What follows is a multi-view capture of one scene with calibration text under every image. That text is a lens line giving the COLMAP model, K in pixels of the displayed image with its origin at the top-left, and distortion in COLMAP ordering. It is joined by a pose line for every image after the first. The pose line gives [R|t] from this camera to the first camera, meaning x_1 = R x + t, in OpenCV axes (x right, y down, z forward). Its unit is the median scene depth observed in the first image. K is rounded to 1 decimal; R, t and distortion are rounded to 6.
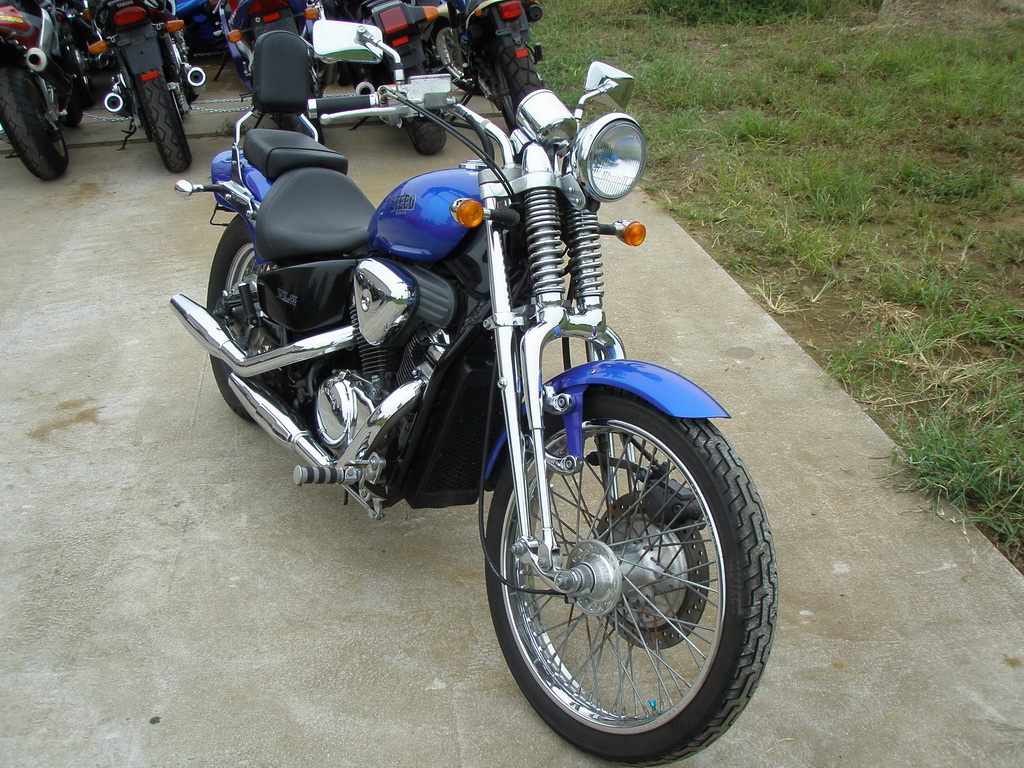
lens RADIAL K [[1144.0, 0, 506.7], [0, 1144.0, 387.2], [0, 0, 1]] dist [-0.122740, 0.000000]
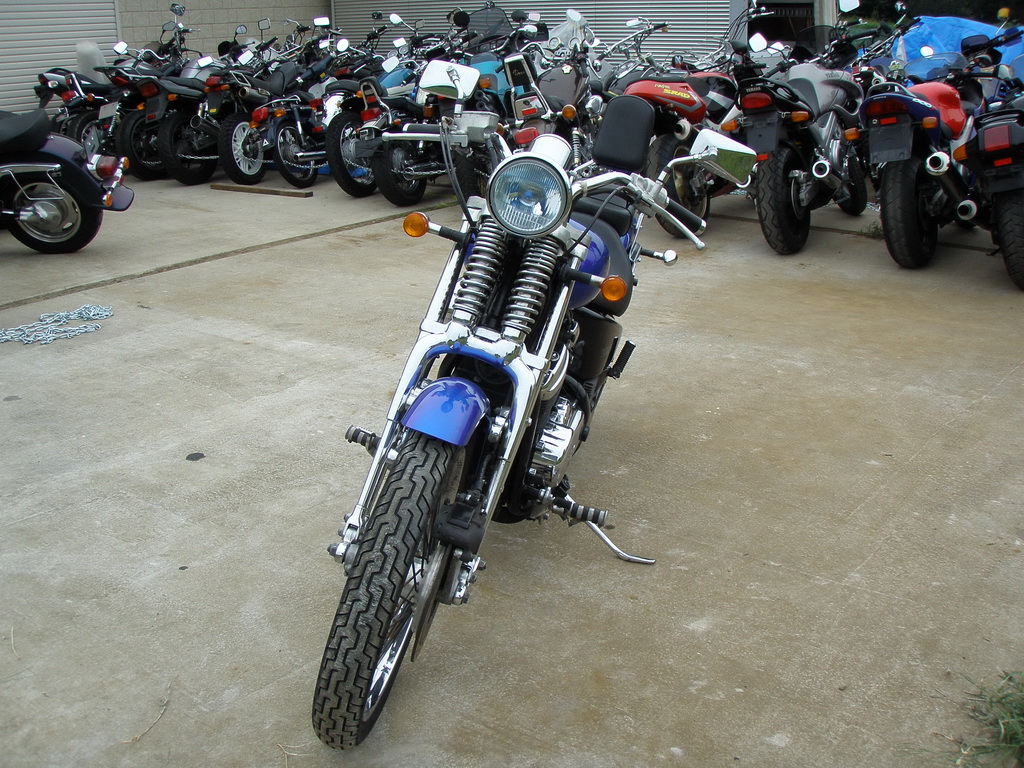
lens RADIAL K [[1144.0, 0, 507.4], [0, 1144.0, 382.2], [0, 0, 1]] dist [-0.122740, 0.000000]
pose [[0.694595, 0.247015, -0.675664, 0.732355], [-0.316274, 0.948422, 0.021596, -0.052165], [0.646149, 0.198694, 0.736893, 0.215273]]
